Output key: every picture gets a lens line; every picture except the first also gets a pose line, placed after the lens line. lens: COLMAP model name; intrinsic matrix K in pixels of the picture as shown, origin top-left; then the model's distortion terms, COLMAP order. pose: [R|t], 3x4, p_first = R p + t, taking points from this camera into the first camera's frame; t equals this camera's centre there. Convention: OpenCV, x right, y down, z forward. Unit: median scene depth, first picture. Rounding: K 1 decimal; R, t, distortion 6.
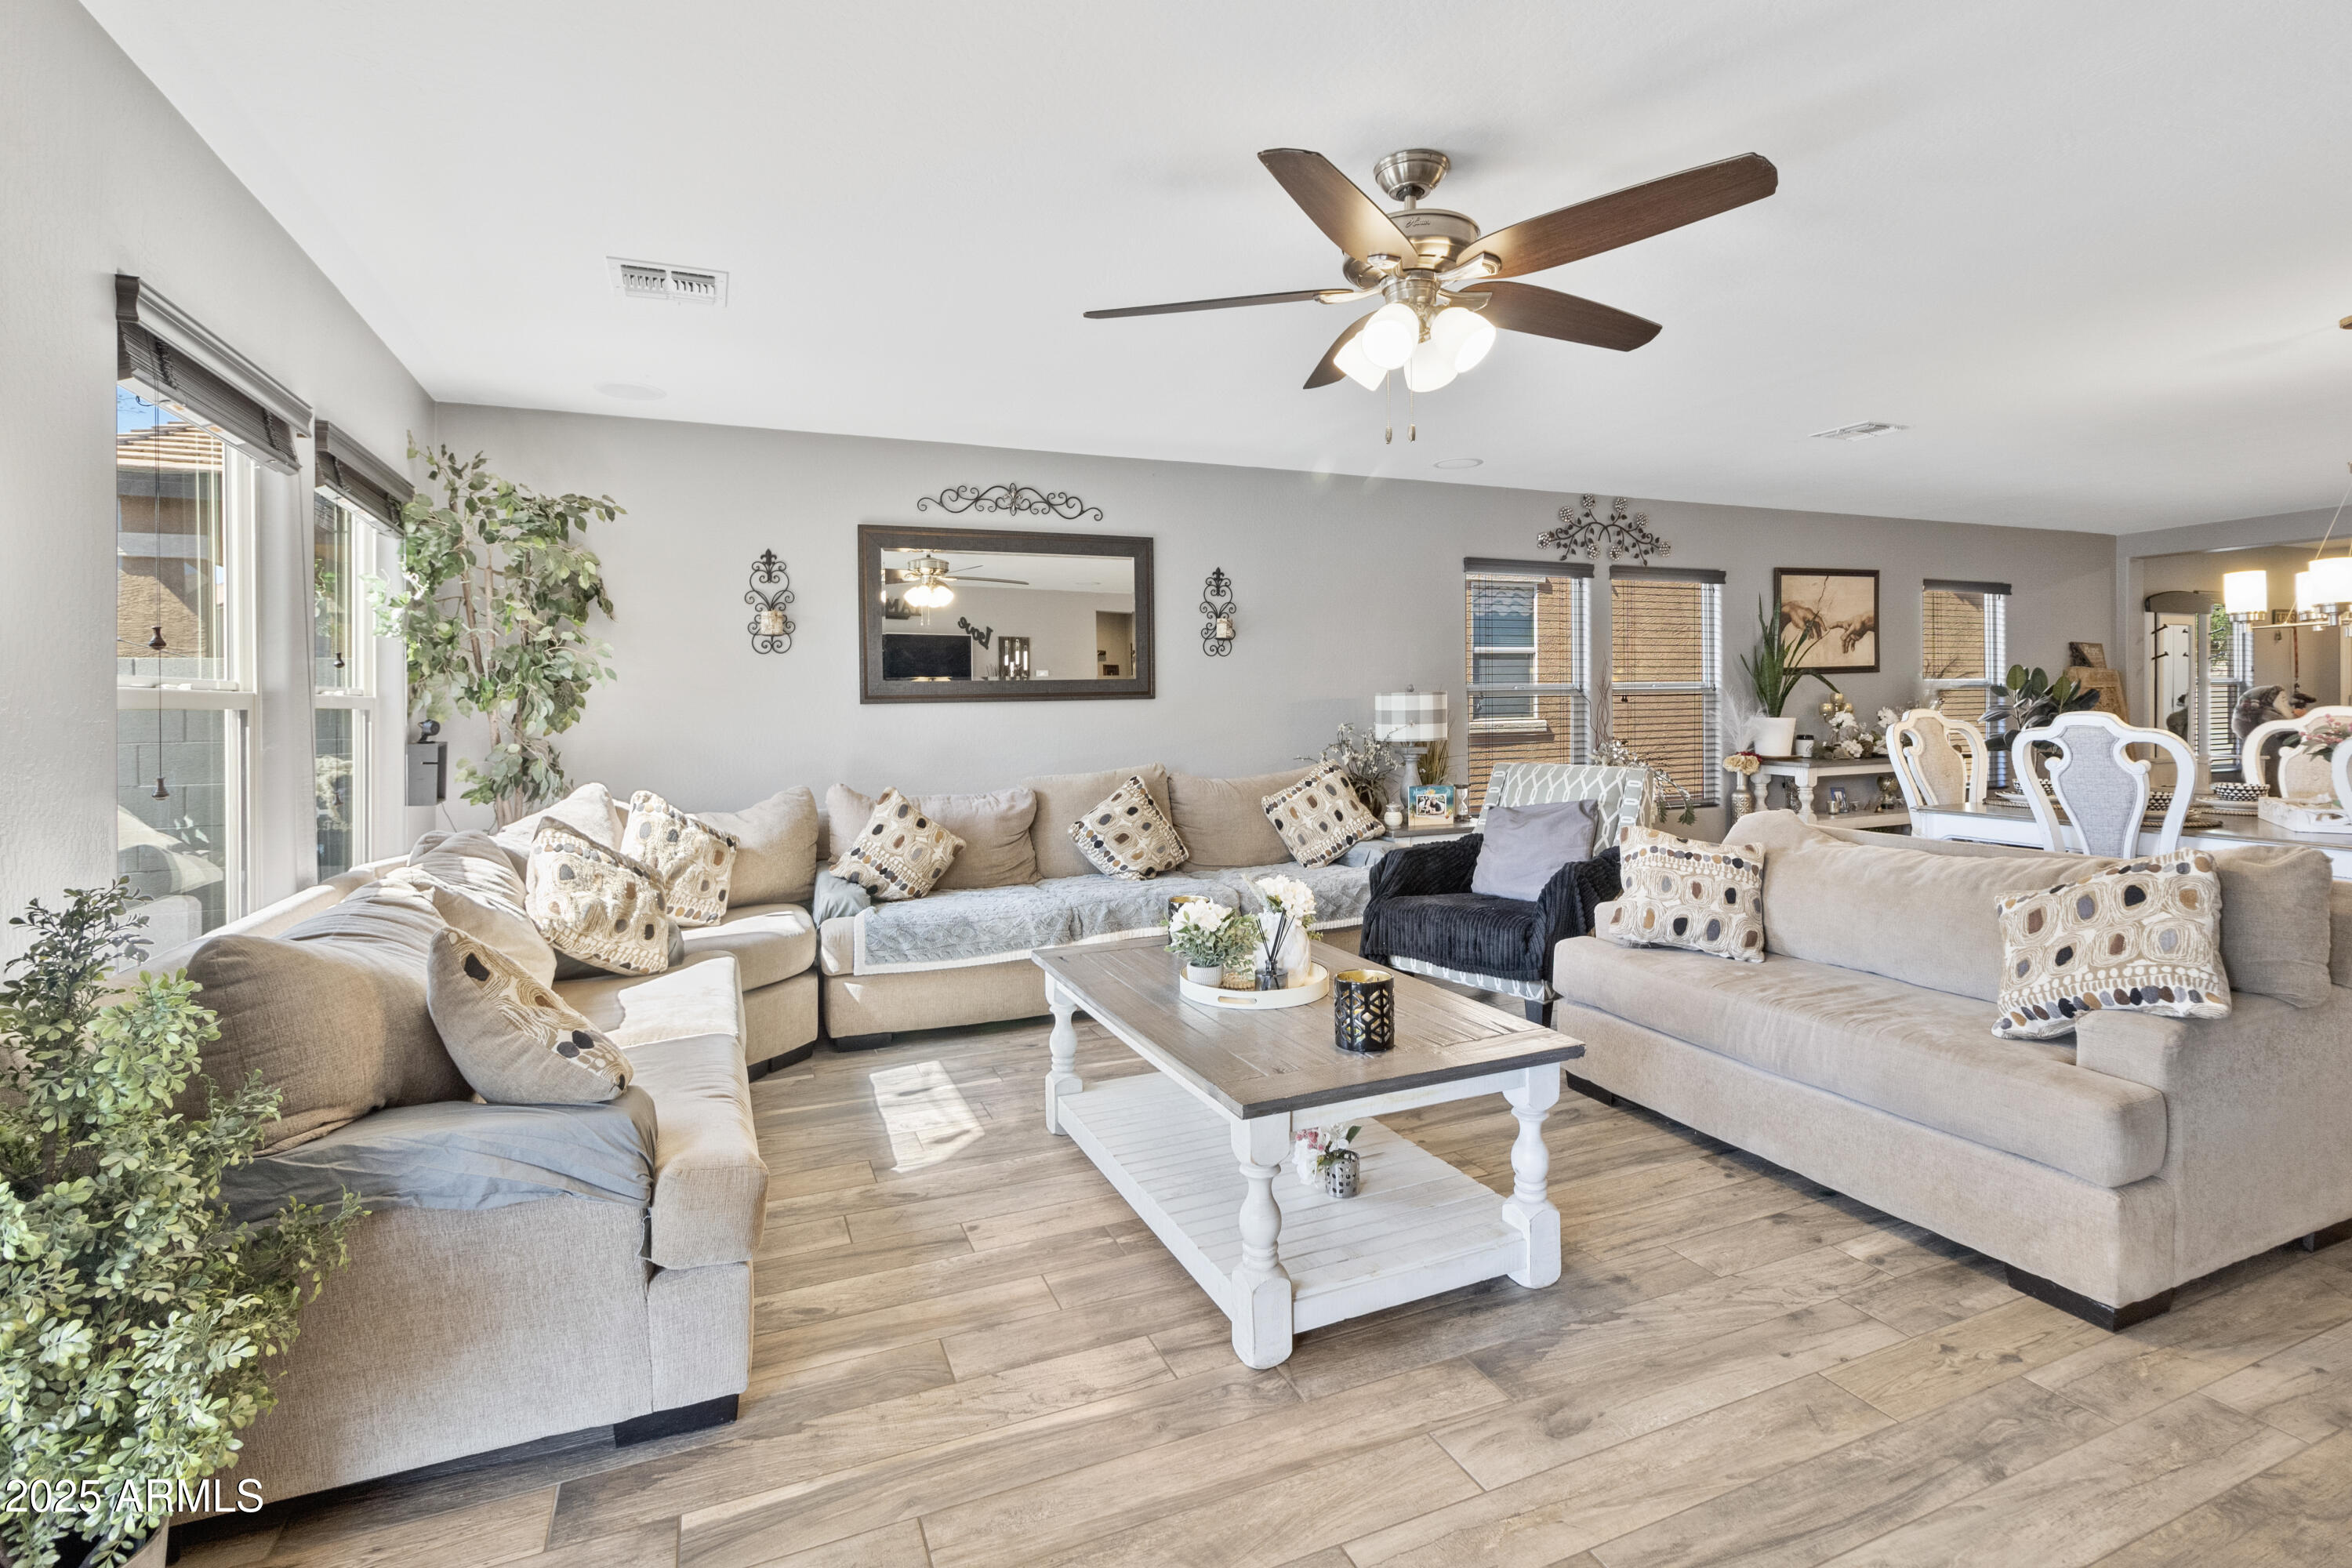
lens RADIAL K [[1121.8, 0, 1166.6], [0, 1121.8, 690.4], [0, 0, 1]] dist [0.001833, 0.000717]
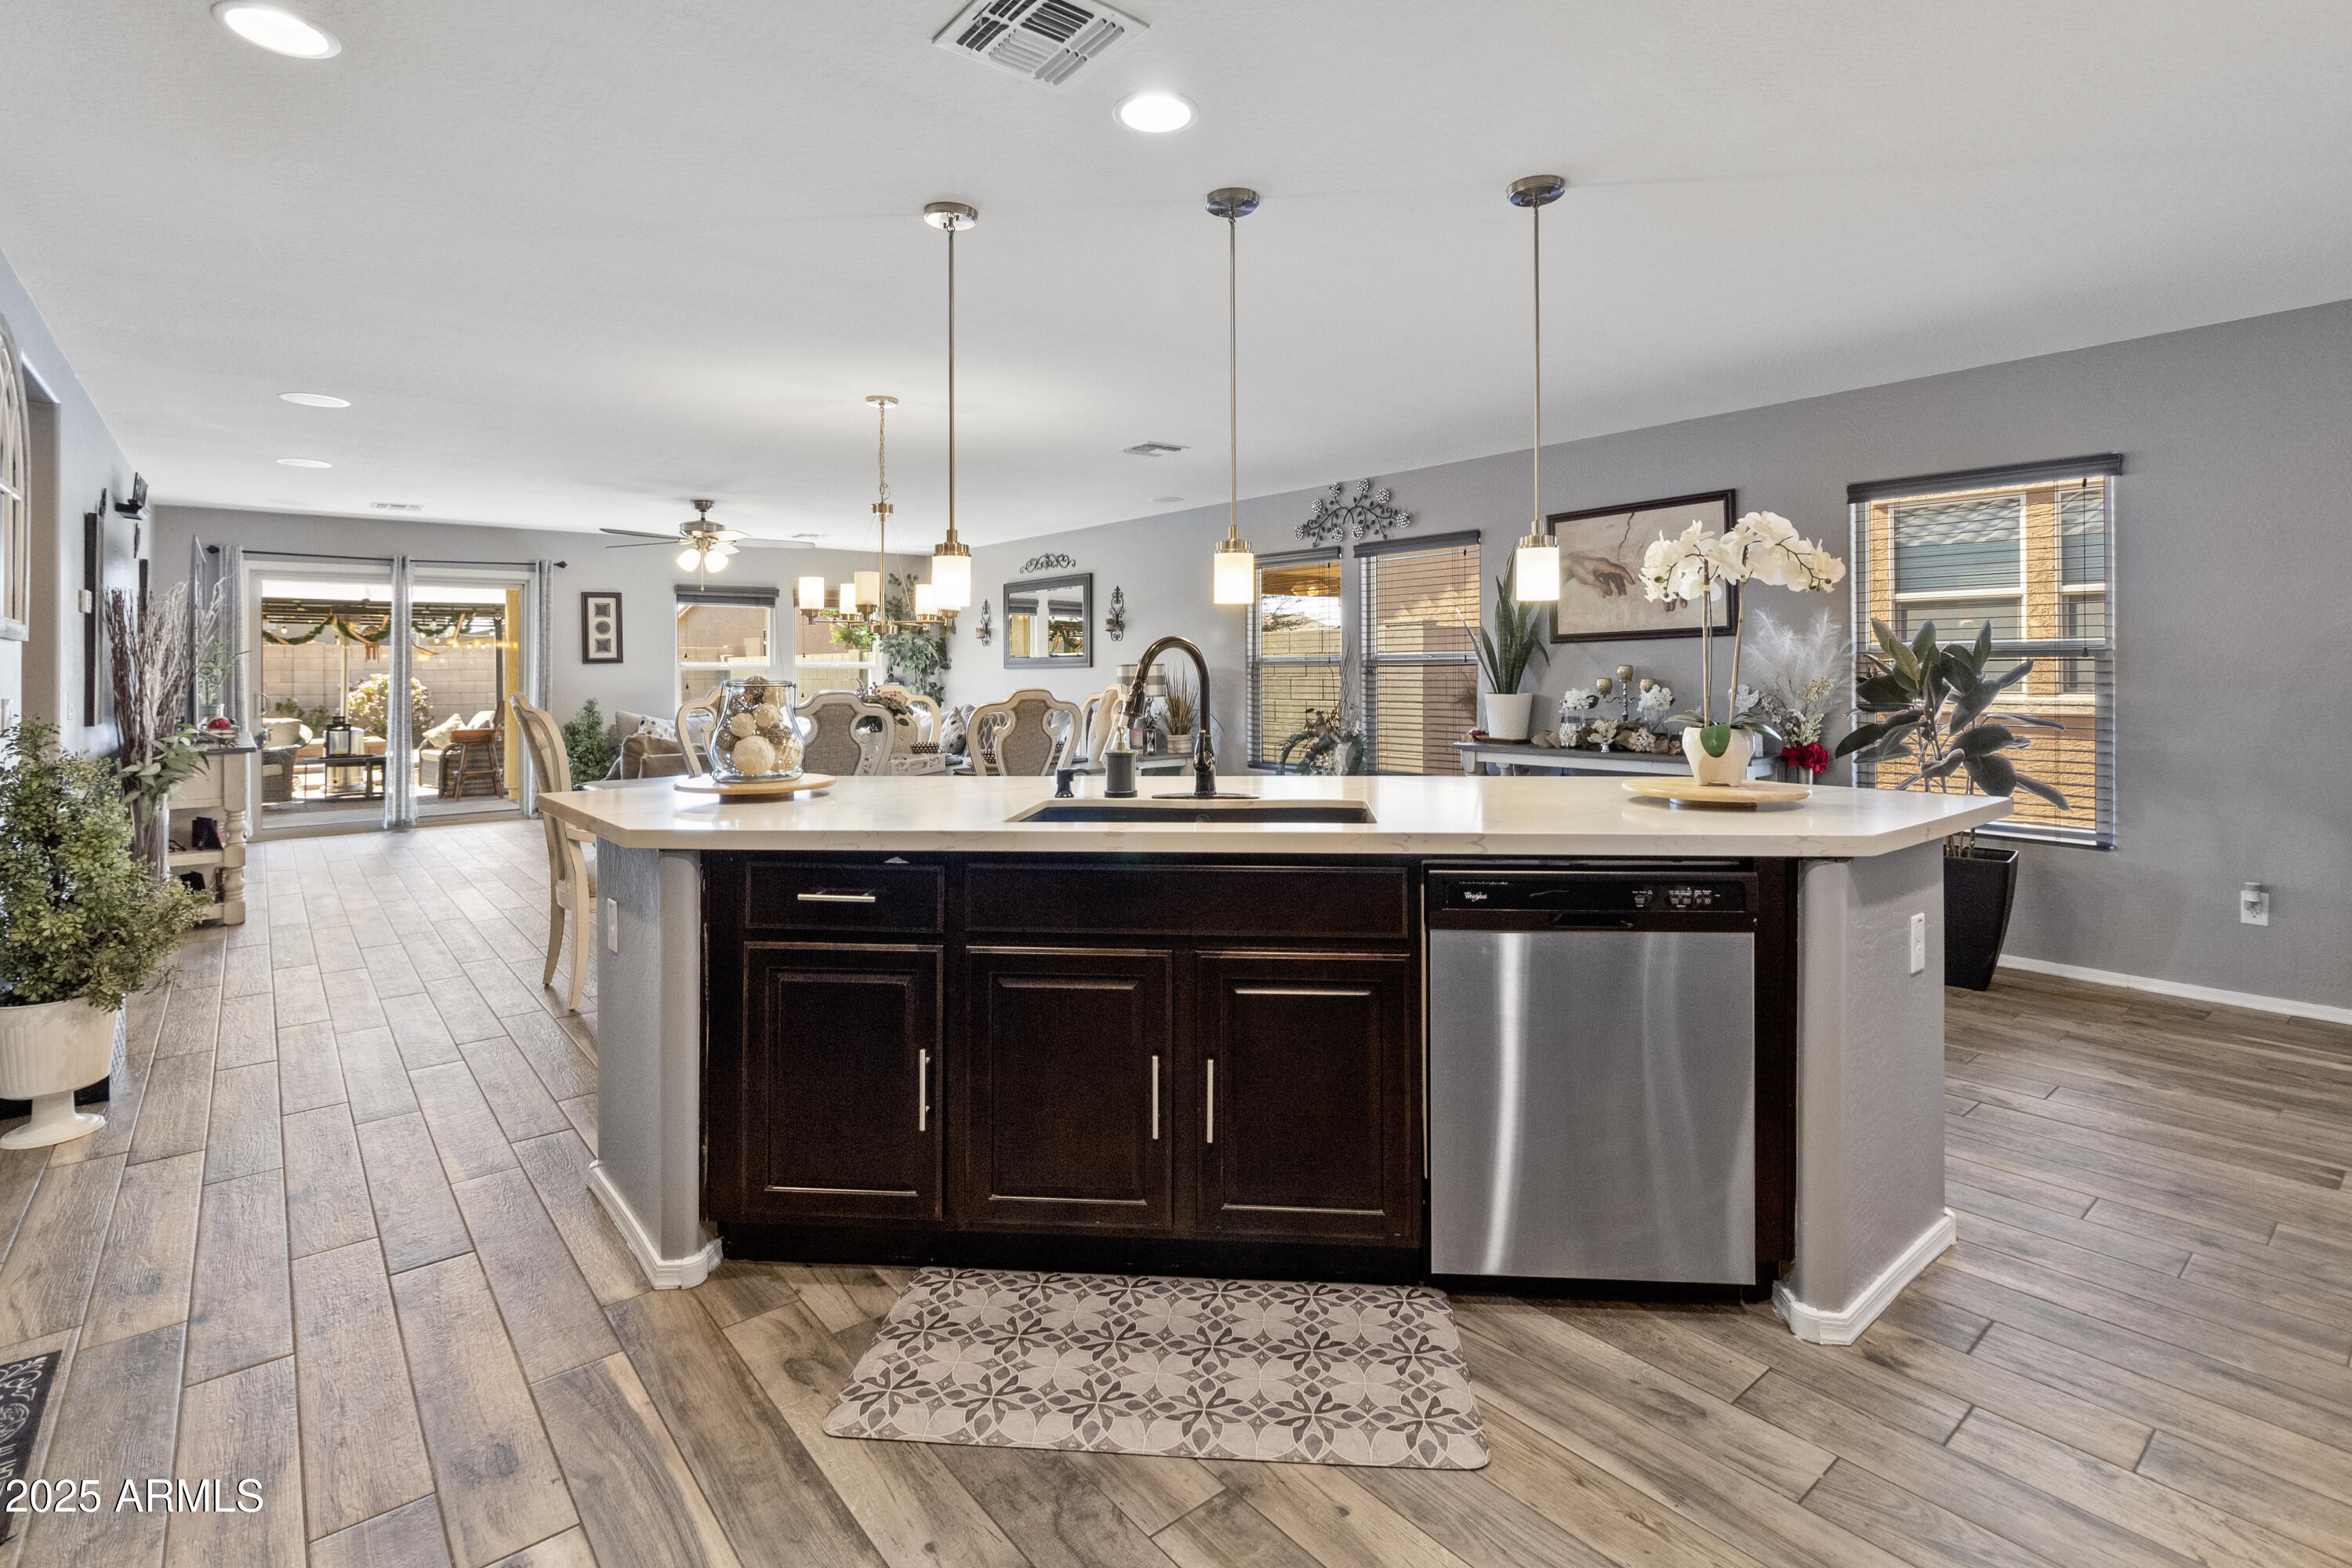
lens RADIAL K [[1121.8, 0, 1165.5], [0, 1121.8, 676.7], [0, 0, 1]] dist [0.001833, 0.000717]
pose [[0.275133, 0.016350, -0.961267, 6.299071], [0.014809, 0.999665, 0.021242, -0.051347], [0.961292, -0.020080, 0.274799, 2.418968]]
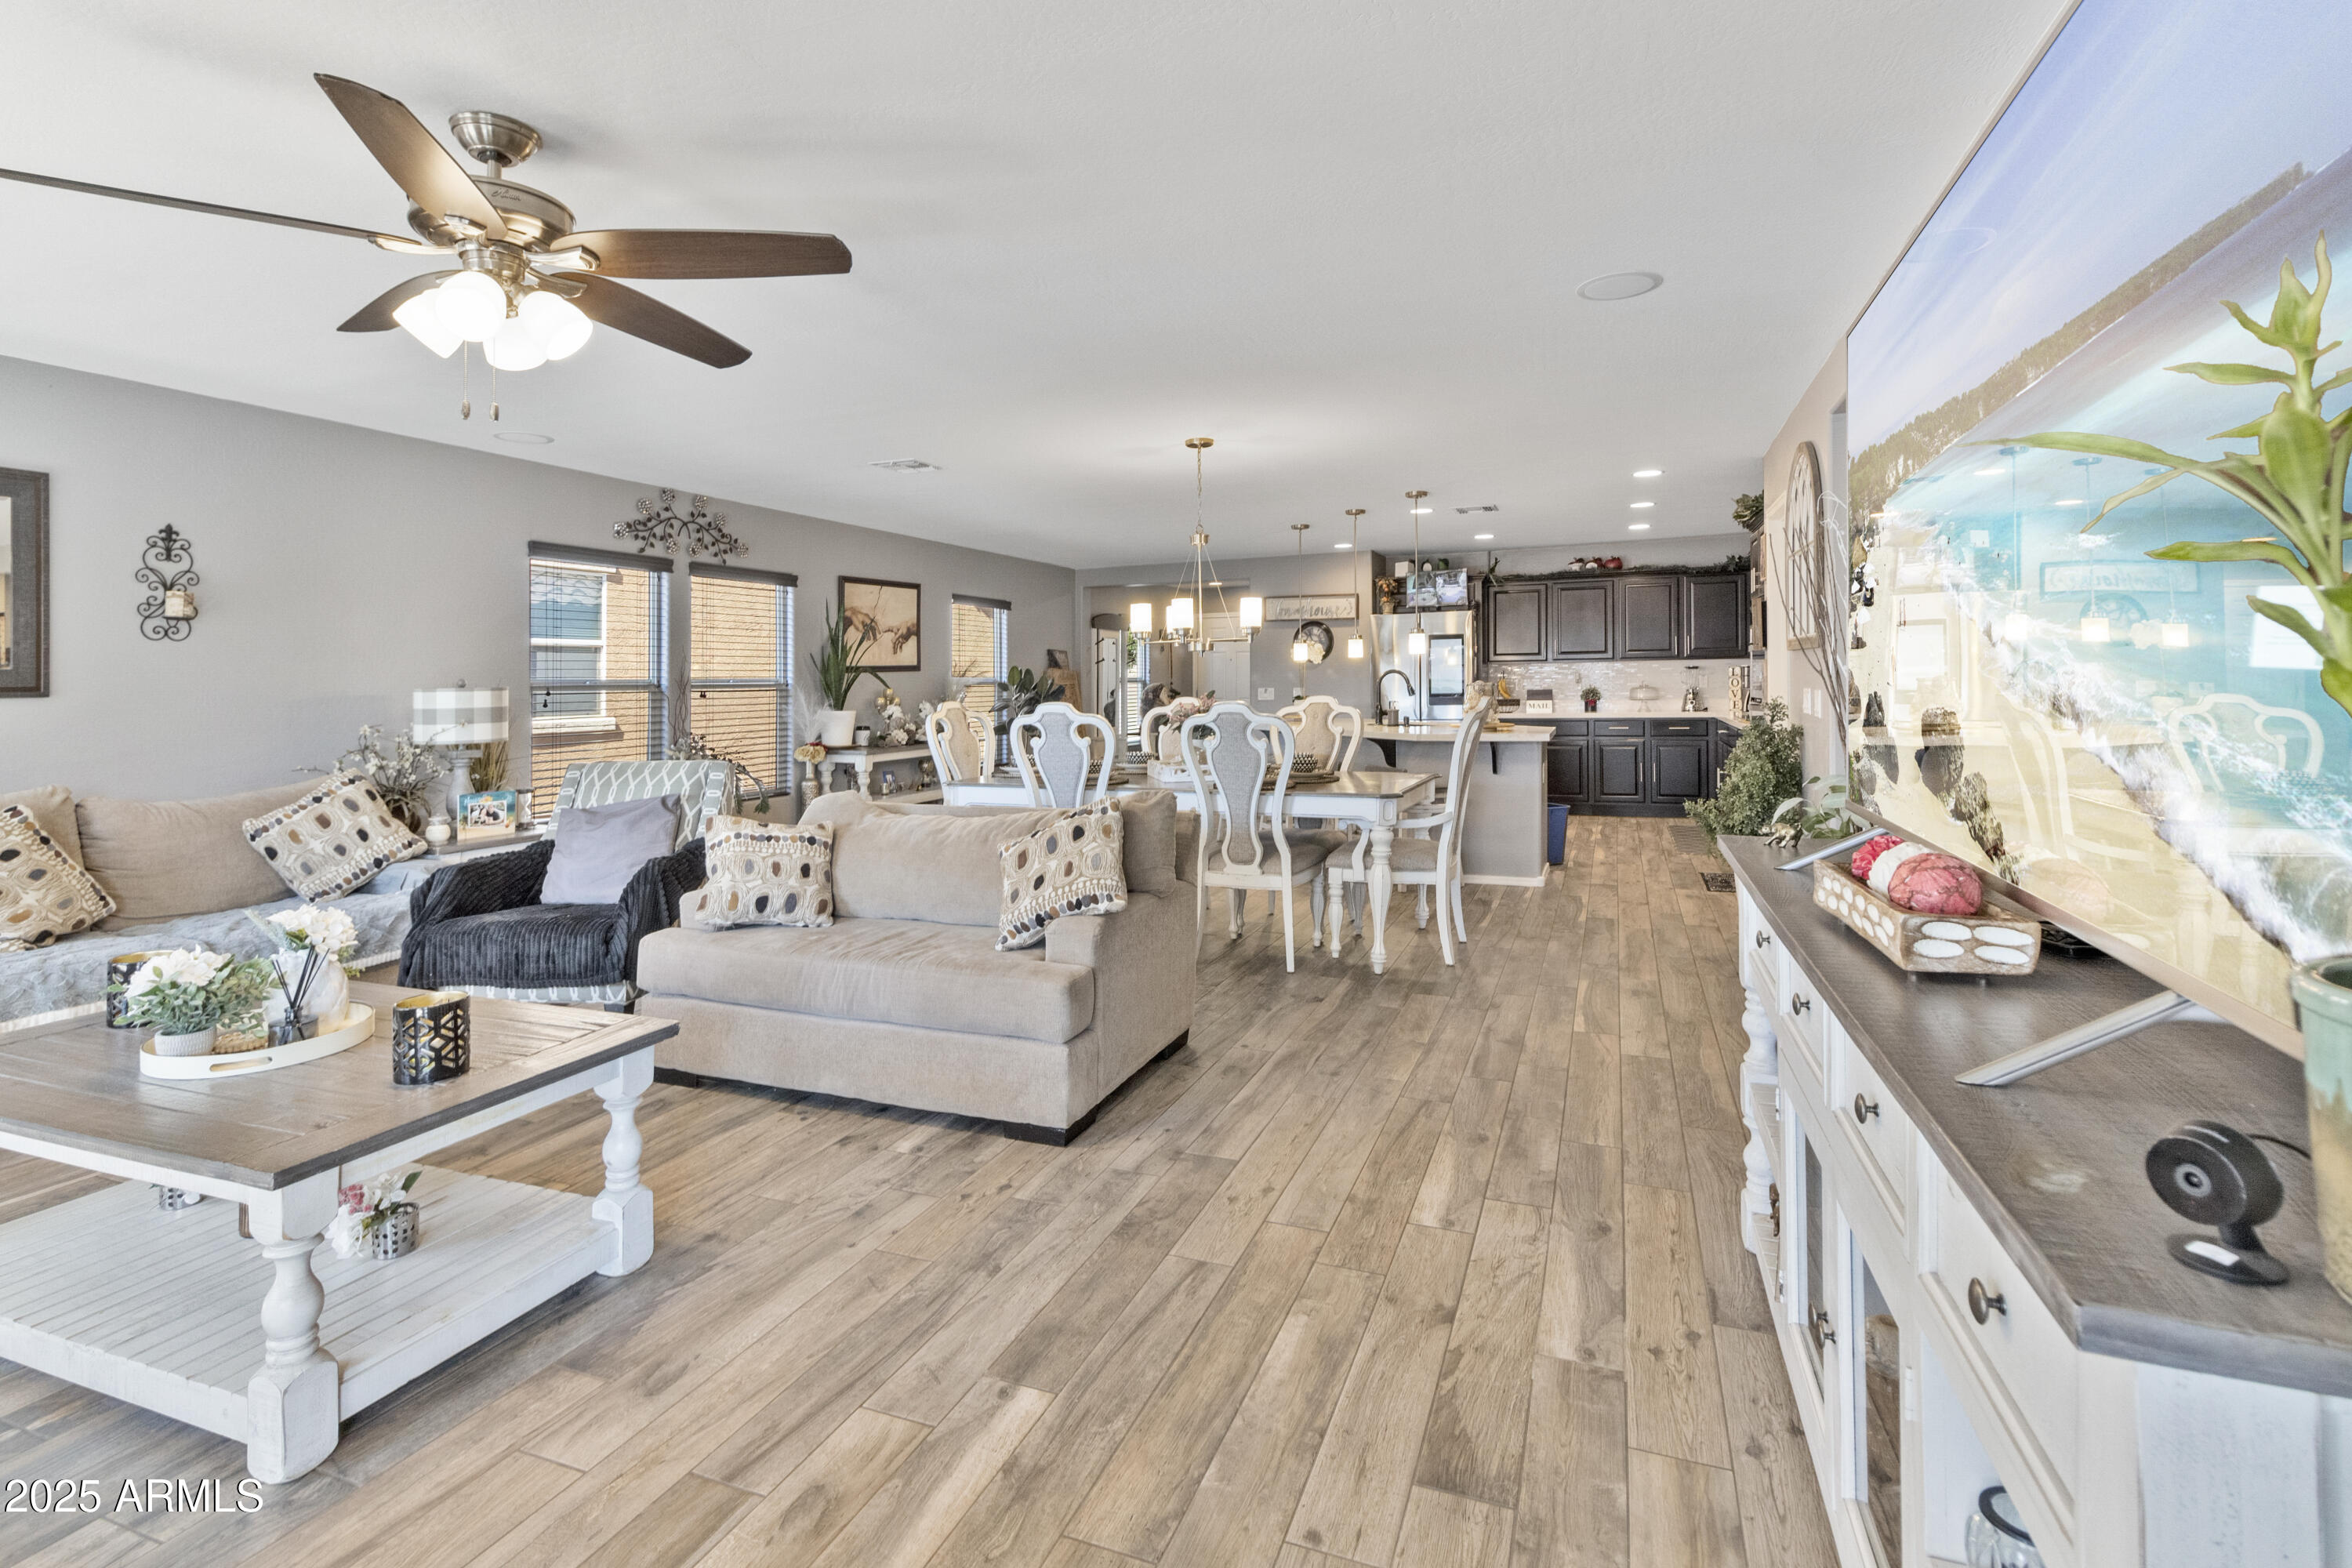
lens RADIAL K [[1121.8, 0, 1169.7], [0, 1121.8, 672.2], [0, 0, 1]] dist [0.001833, 0.000717]
pose [[0.707714, 0.010009, 0.706428, -0.041921], [-0.001169, 0.999915, -0.012996, 0.000526], [-0.706498, 0.008371, 0.707665, -0.062135]]
